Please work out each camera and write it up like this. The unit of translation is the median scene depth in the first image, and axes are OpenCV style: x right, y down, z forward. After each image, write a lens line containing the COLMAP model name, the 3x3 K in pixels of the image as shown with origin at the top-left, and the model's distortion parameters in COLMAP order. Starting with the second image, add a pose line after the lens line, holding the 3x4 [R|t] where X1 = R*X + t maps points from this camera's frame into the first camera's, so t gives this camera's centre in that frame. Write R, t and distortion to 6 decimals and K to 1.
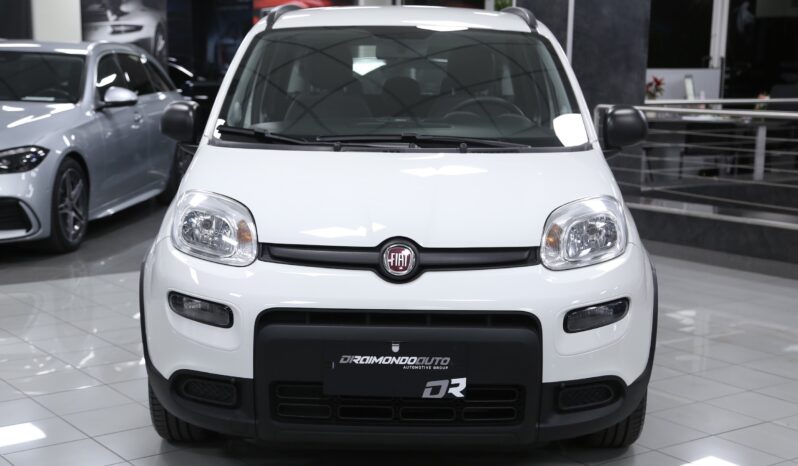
lens RADIAL K [[1214.8, 0, 404.7], [0, 1214.8, 231.6], [0, 0, 1]] dist [0.024340, 0.000000]
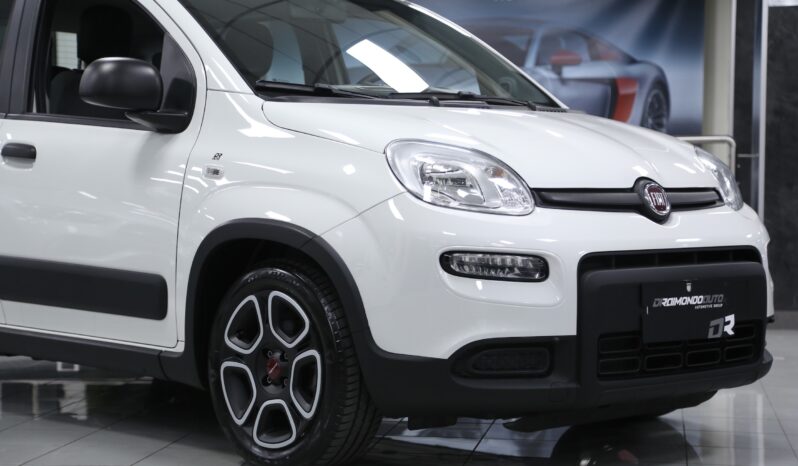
lens RADIAL K [[1638.4, 0, 397.7], [0, 1638.4, 231.6], [0, 0, 1]] dist [0.287535, 0.000000]
pose [[0.708365, -0.031239, 0.705155, -1.073457], [0.100355, 0.993329, -0.056807, 0.102605], [-0.698676, 0.111006, 0.706774, 0.240042]]
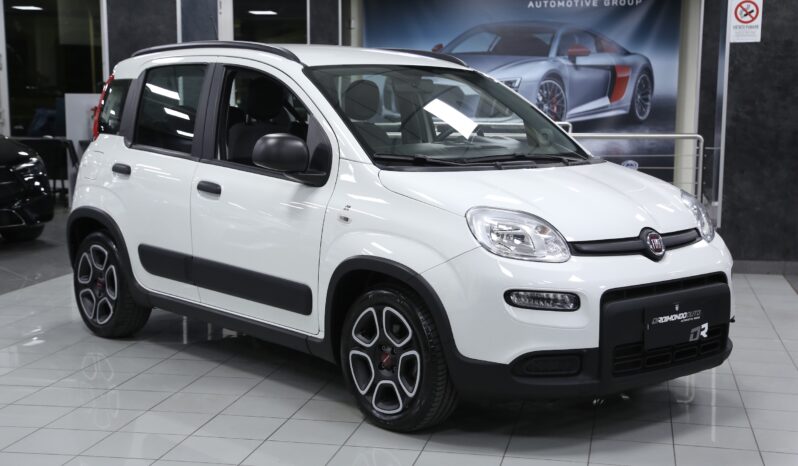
lens RADIAL K [[1169.9, 0, 397.5], [0, 1169.9, 232.9], [0, 0, 1]] dist [0.143478, 0.000000]
pose [[0.738359, -0.083400, 0.669232, -1.109124], [0.092189, 0.995491, 0.022347, -0.045533], [-0.668078, 0.045196, 0.742718, 0.224209]]
